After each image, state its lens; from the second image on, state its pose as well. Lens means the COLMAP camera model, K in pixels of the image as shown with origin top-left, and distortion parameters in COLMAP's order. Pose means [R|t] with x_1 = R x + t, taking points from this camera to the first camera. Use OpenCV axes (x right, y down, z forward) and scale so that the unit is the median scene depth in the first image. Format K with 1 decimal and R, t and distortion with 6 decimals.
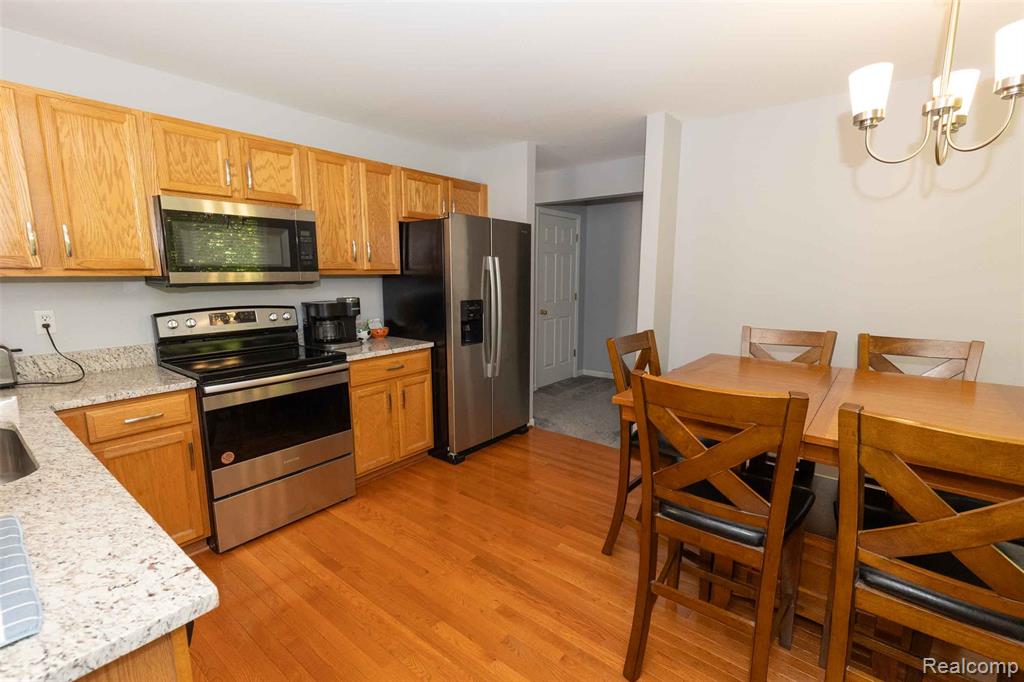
lens RADIAL K [[455.3, 0, 510.7], [0, 455.3, 346.3], [0, 0, 1]] dist [0.002453, -0.000557]
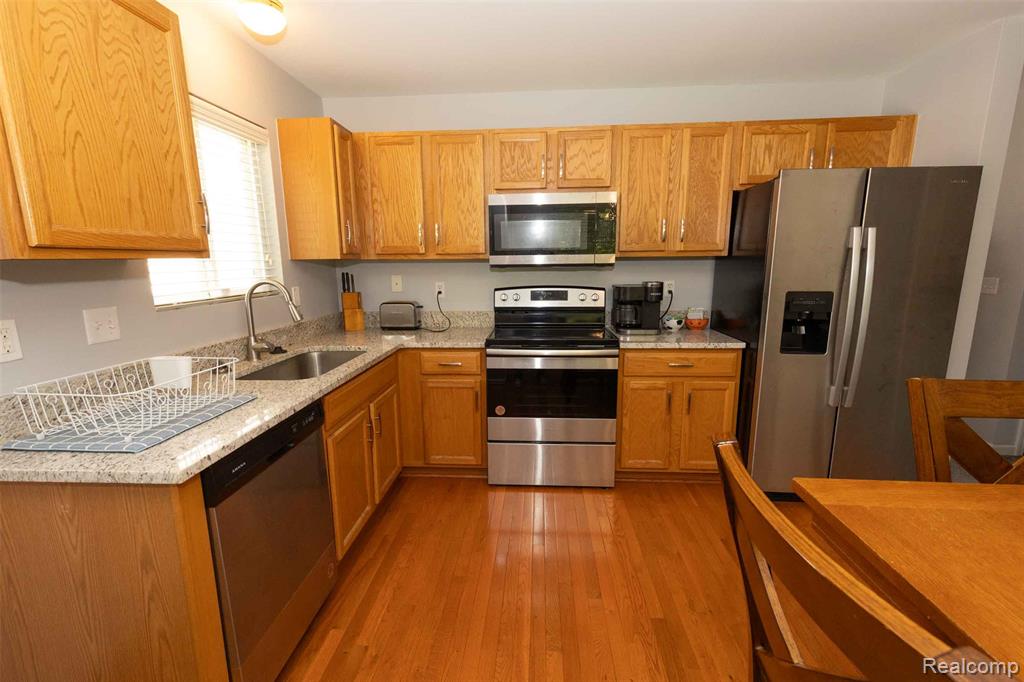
lens RADIAL K [[455.3, 0, 509.7], [0, 455.3, 343.8], [0, 0, 1]] dist [0.002453, -0.000557]
pose [[0.573037, 0.144900, -0.806618, 0.264877], [-0.123383, 0.988280, 0.089880, -0.031543], [0.810189, 0.048018, 0.584199, 0.246743]]
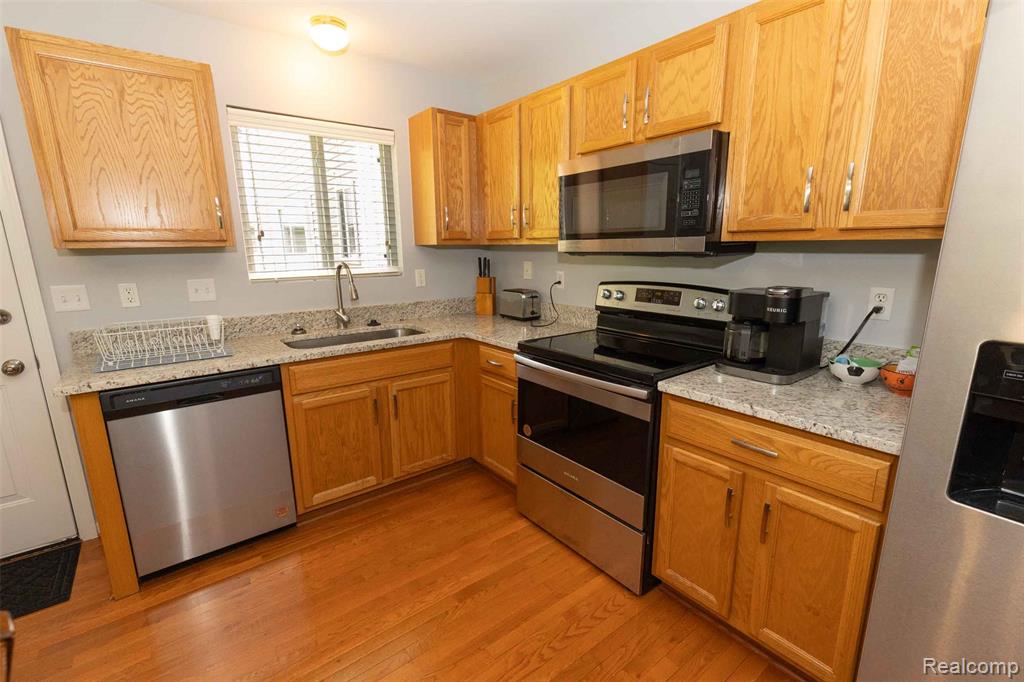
lens RADIAL K [[455.3, 0, 511.1], [0, 455.3, 346.6], [0, 0, 1]] dist [0.002453, -0.000557]
pose [[-0.229113, 0.216270, -0.949070, 0.226578], [-0.145634, 0.956415, 0.253101, -0.138196], [0.962444, 0.196206, -0.187631, 0.883442]]
